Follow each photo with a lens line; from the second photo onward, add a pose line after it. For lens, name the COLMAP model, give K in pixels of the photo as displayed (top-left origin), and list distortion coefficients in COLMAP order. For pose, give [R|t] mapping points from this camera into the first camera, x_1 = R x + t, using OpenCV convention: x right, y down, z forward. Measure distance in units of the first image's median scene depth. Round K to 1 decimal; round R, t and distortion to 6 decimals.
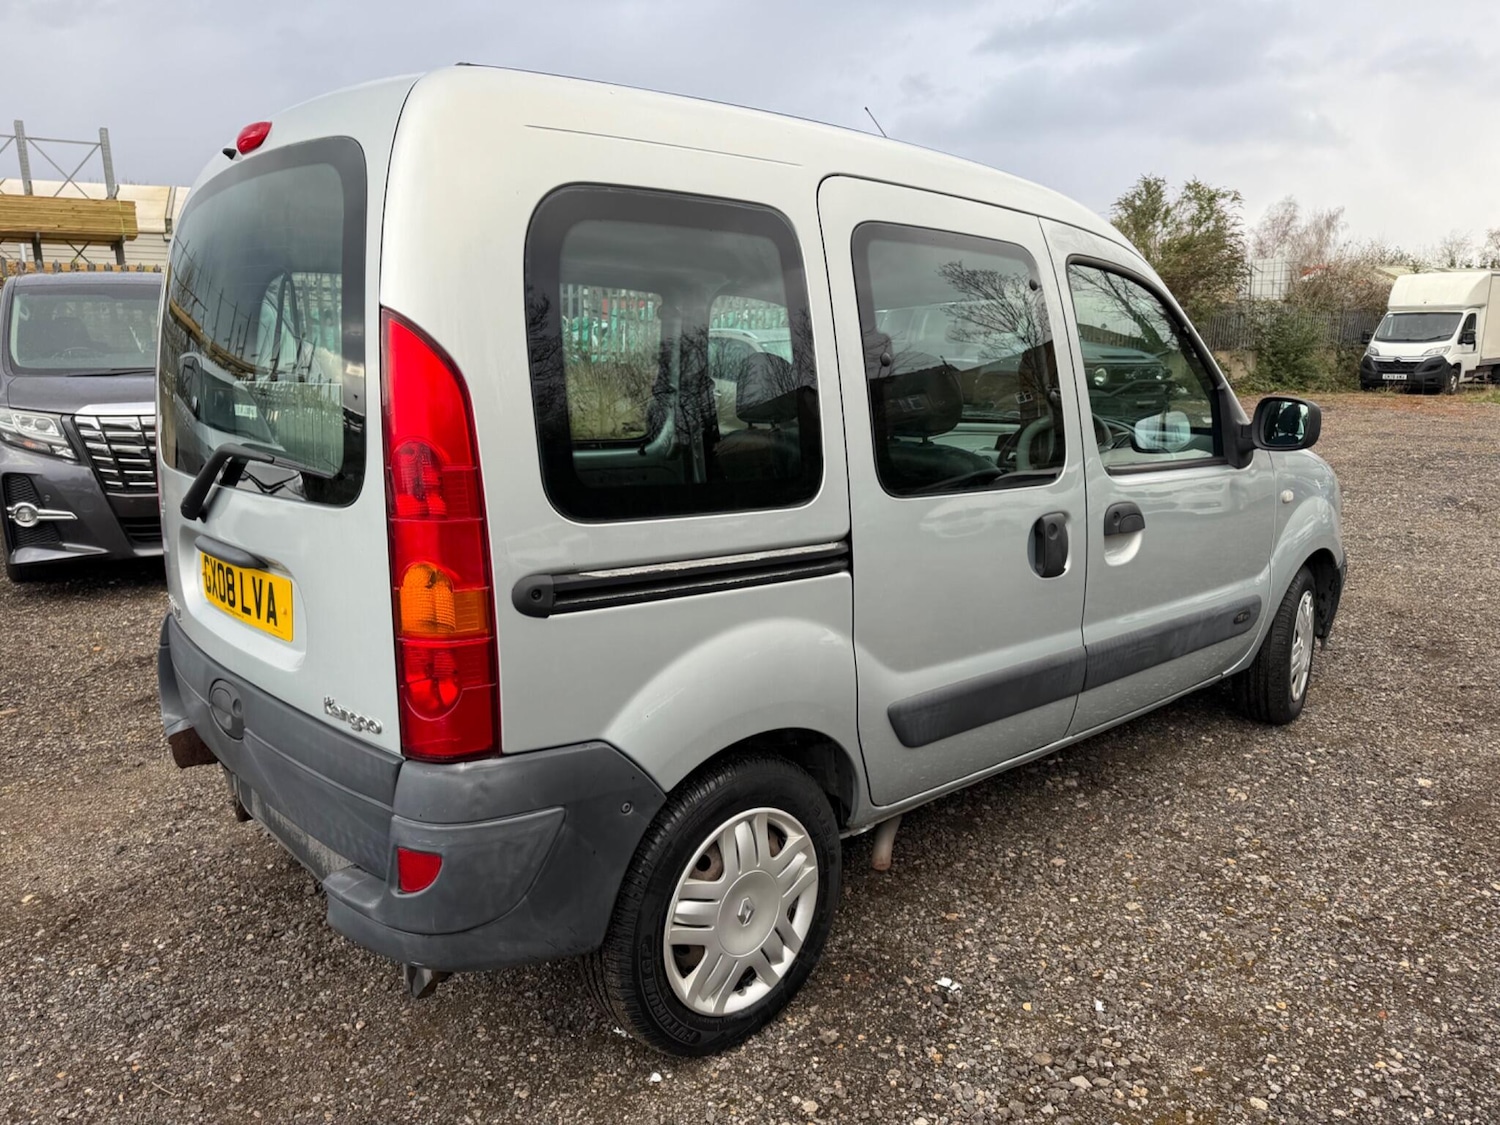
lens RADIAL K [[1054.9, 0, 748.0], [0, 1054.9, 559.3], [0, 0, 1]] dist [0.025950, -0.030470]
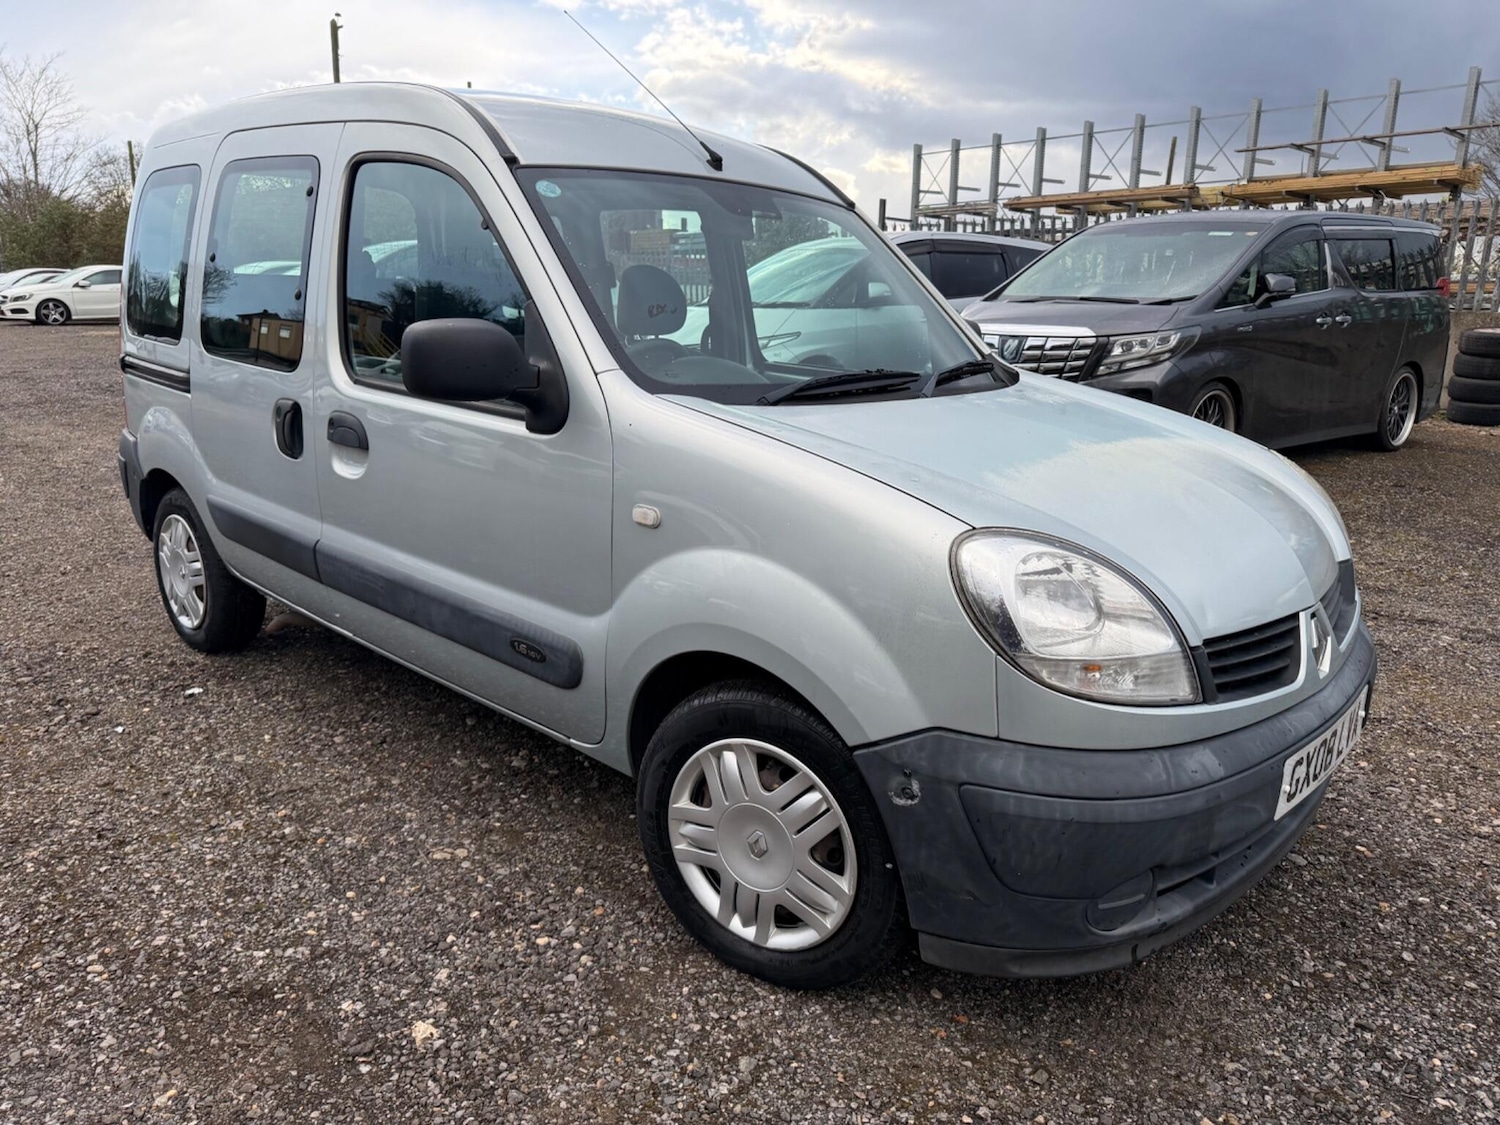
lens RADIAL K [[1054.9, 0, 741.3], [0, 1054.9, 565.2], [0, 0, 1]] dist [0.025950, -0.030470]
pose [[0.085362, 0.256044, -0.962889, 1.560487], [-0.210823, 0.949176, 0.233708, -0.257699], [0.973790, 0.183050, 0.135003, 1.448918]]
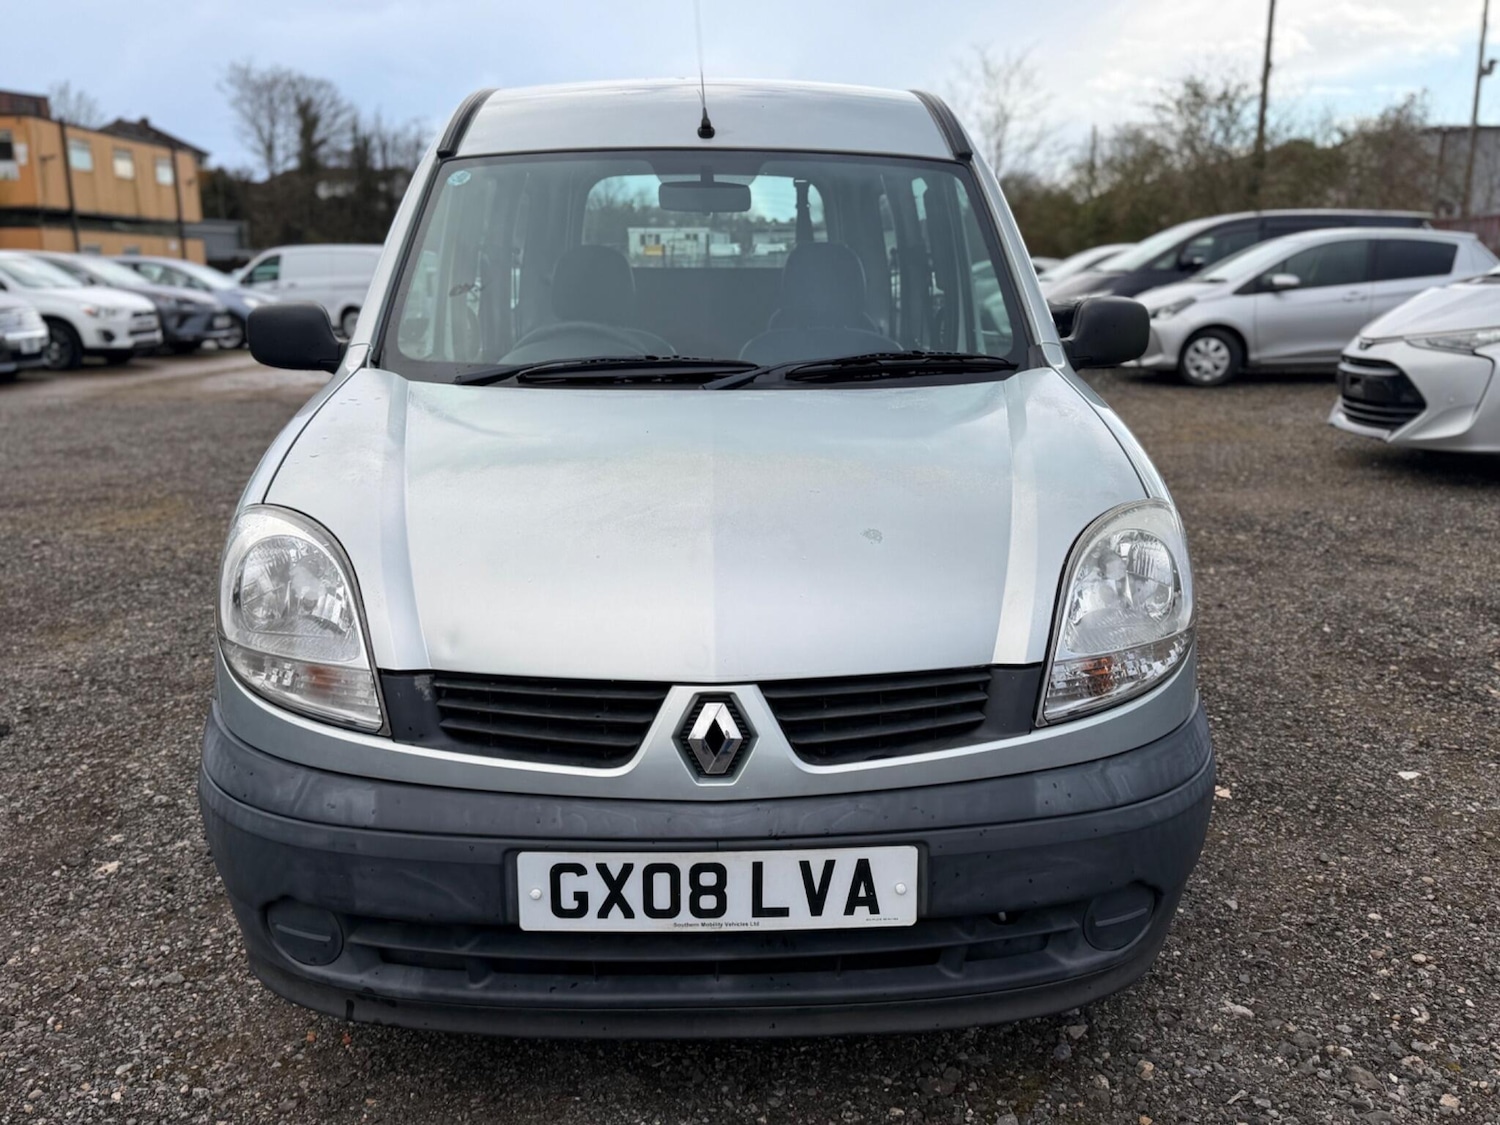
lens RADIAL K [[1259.7, 0, 744.8], [0, 1259.7, 561.6], [0, 0, 1]] dist [0.050259, -0.069085]
pose [[-0.644309, 0.178199, -0.743714, 1.315462], [-0.139800, 0.928644, 0.343624, -0.439375], [0.751879, 0.325371, -0.573421, 2.396856]]
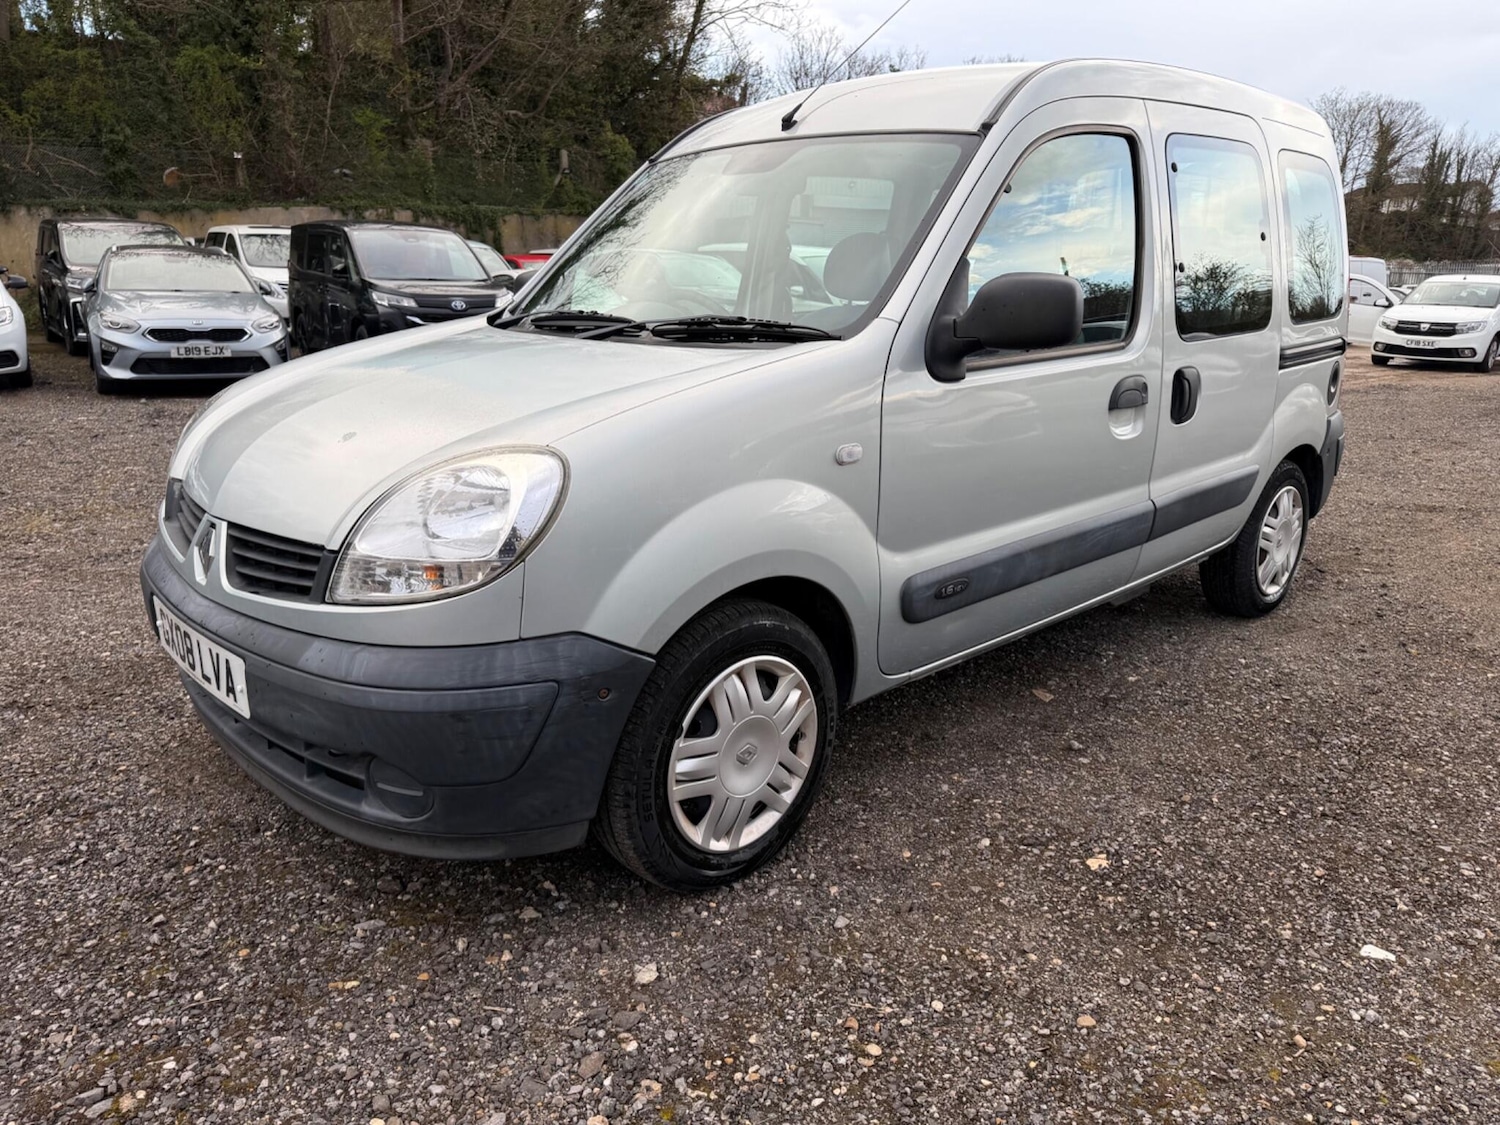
lens RADIAL K [[1054.9, 0, 747.6], [0, 1054.9, 563.3], [0, 0, 1]] dist [0.025950, -0.030470]
pose [[-0.999577, 0.003151, -0.028911, 0.396280], [-0.009904, 0.897811, 0.440270, -0.482620], [0.027344, 0.440370, -0.897400, 2.811178]]
